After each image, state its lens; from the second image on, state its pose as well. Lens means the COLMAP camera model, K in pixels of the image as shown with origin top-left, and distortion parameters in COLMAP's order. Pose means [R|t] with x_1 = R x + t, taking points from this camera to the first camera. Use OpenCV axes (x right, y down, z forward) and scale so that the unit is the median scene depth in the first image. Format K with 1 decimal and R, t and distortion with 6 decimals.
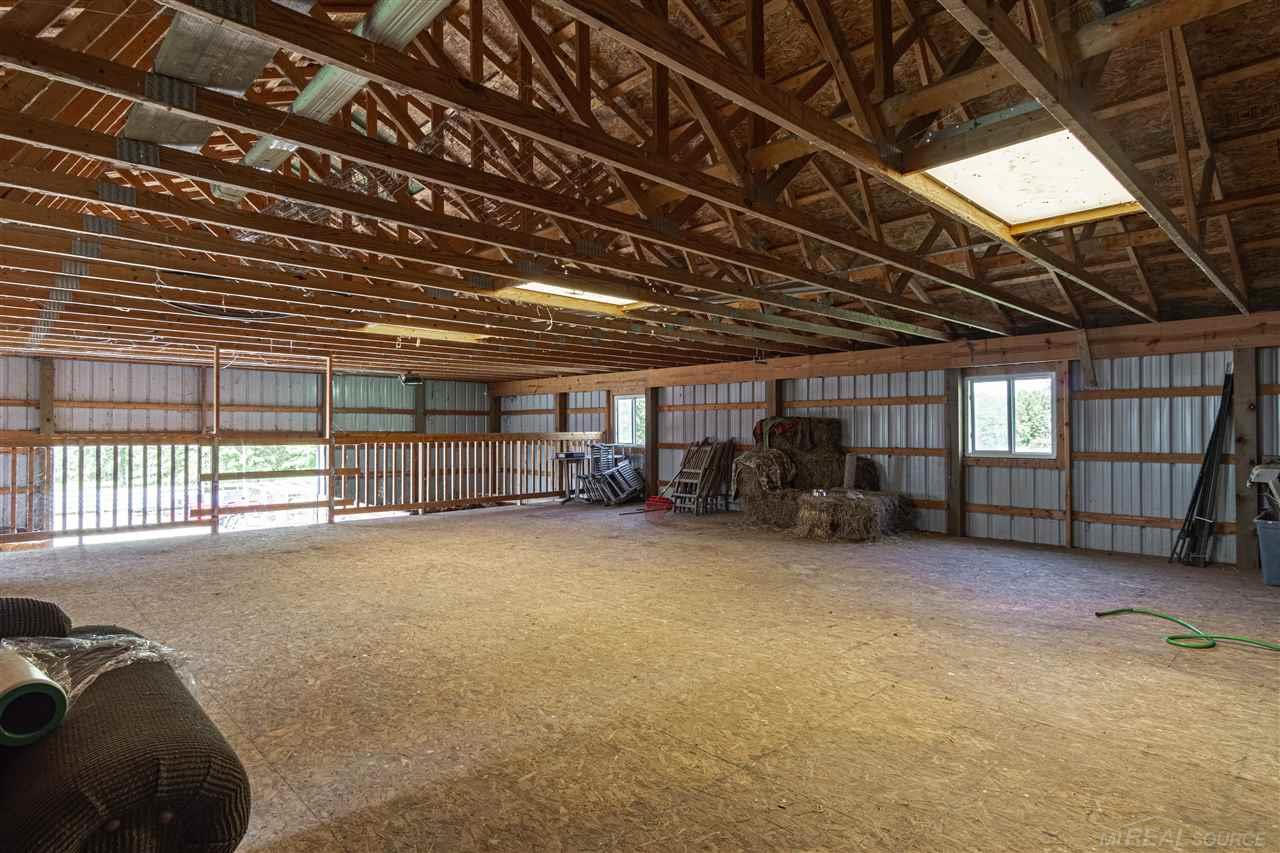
lens RADIAL K [[681.6, 0, 632.0], [0, 681.6, 423.2], [0, 0, 1]] dist [0.000714, 0.004228]
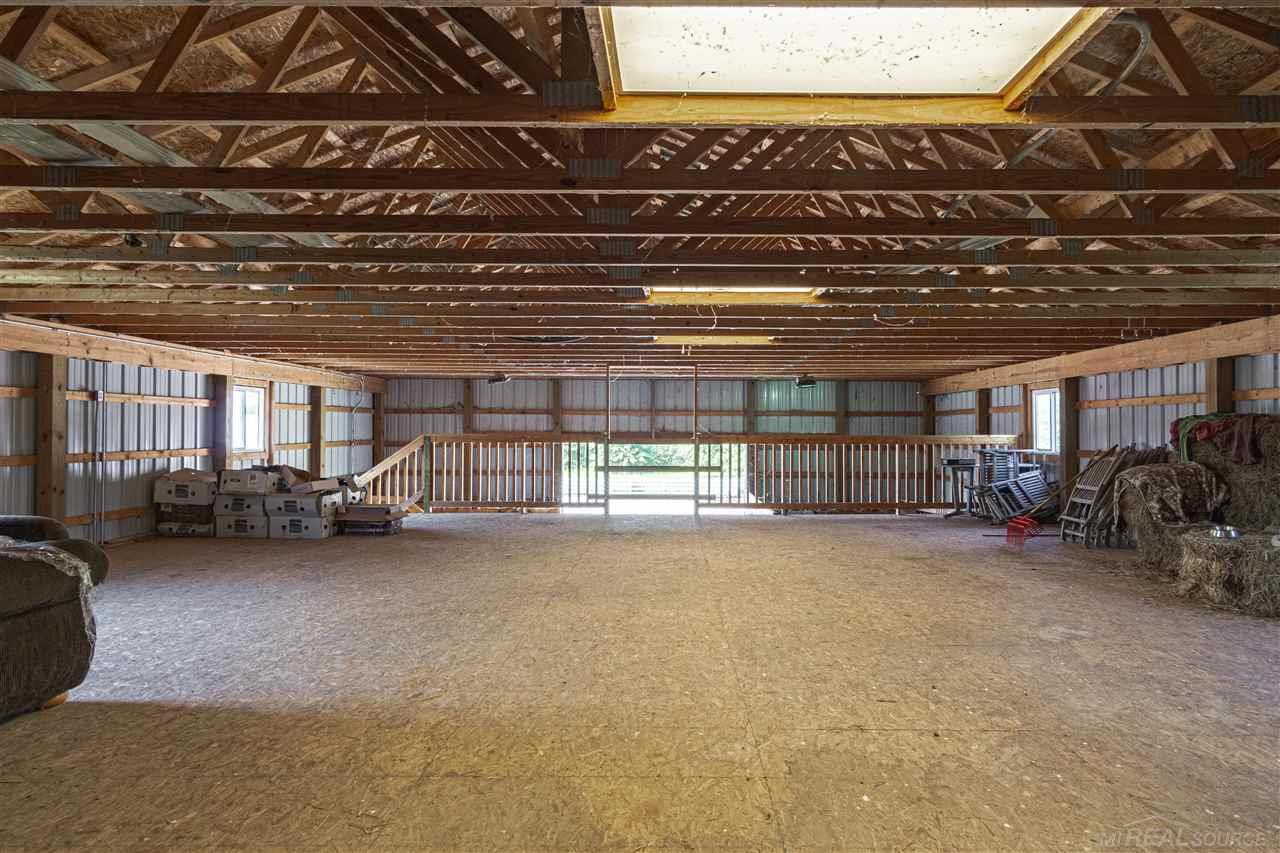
lens RADIAL K [[681.6, 0, 640.3], [0, 681.6, 428.2], [0, 0, 1]] dist [0.000714, 0.004228]
pose [[0.725383, -0.000141, -0.688346, 0.278318], [0.003553, 0.999987, 0.003539, 0.000040], [0.688337, -0.005013, 0.725374, 0.131237]]
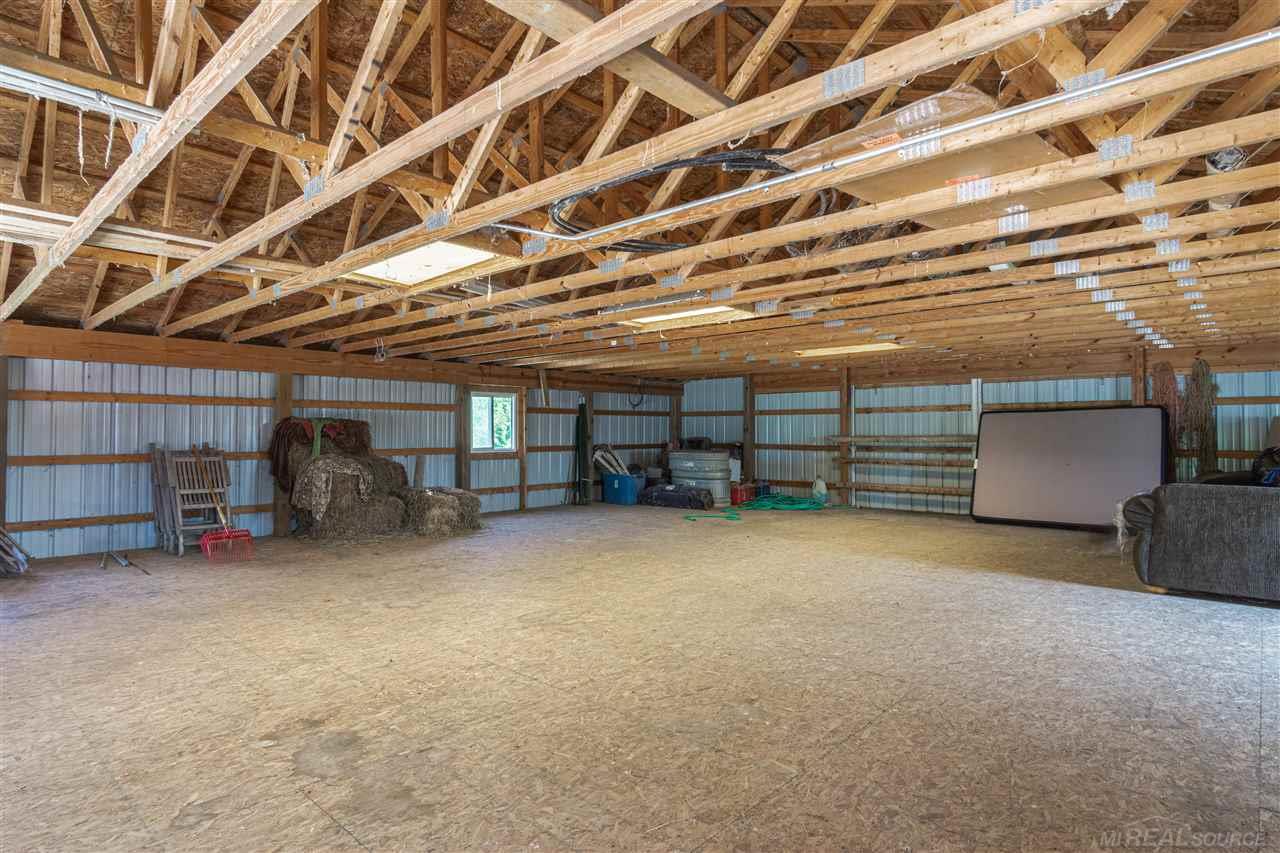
lens RADIAL K [[681.6, 0, 635.7], [0, 681.6, 425.7], [0, 0, 1]] dist [0.000714, 0.004228]
pose [[-0.076619, 0.012514, 0.996982, -0.670200], [-0.007834, 0.999883, -0.013153, 0.008956], [-0.997030, -0.008818, -0.076512, 0.640799]]
